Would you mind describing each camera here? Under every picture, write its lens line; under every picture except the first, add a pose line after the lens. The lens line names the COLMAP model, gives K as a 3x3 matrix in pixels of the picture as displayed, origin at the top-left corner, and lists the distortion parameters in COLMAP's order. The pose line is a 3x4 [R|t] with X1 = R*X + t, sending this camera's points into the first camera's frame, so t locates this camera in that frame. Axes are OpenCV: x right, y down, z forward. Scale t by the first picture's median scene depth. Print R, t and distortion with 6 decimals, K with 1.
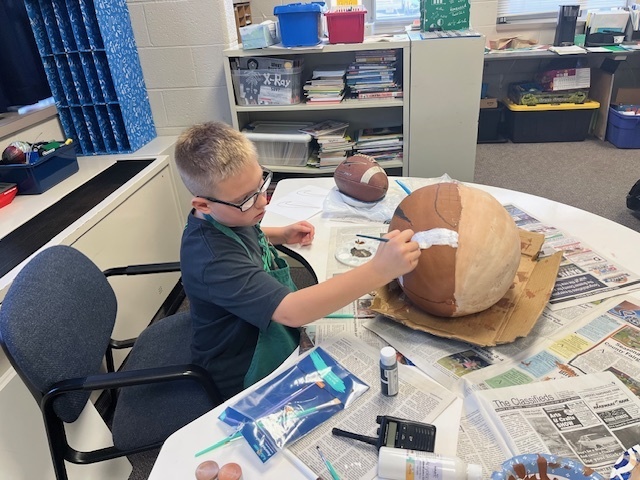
lens RADIAL K [[496.6, 0, 312.8], [0, 496.6, 242.0], [0, 0, 1]] dist [0.029963, -0.044755]
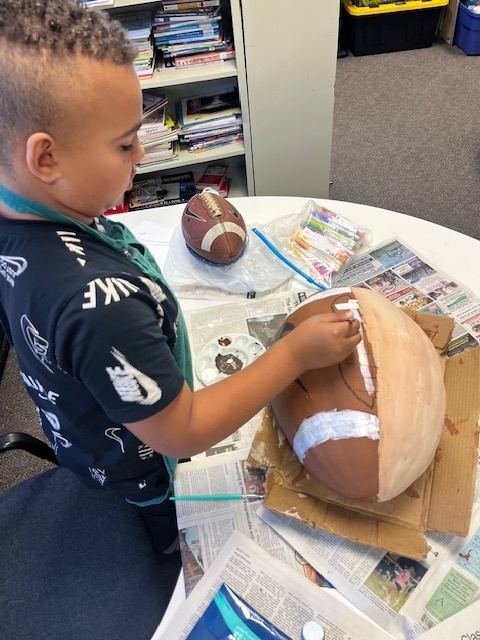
lens RADIAL K [[496.6, 0, 240.0], [0, 496.6, 320.0], [0, 0, 1]] dist [0.029963, -0.044755]
pose [[0.971820, -0.185040, 0.146036, 0.008410], [0.123200, 0.926876, 0.354575, -0.193727], [-0.200967, -0.326591, 0.923553, 0.189575]]
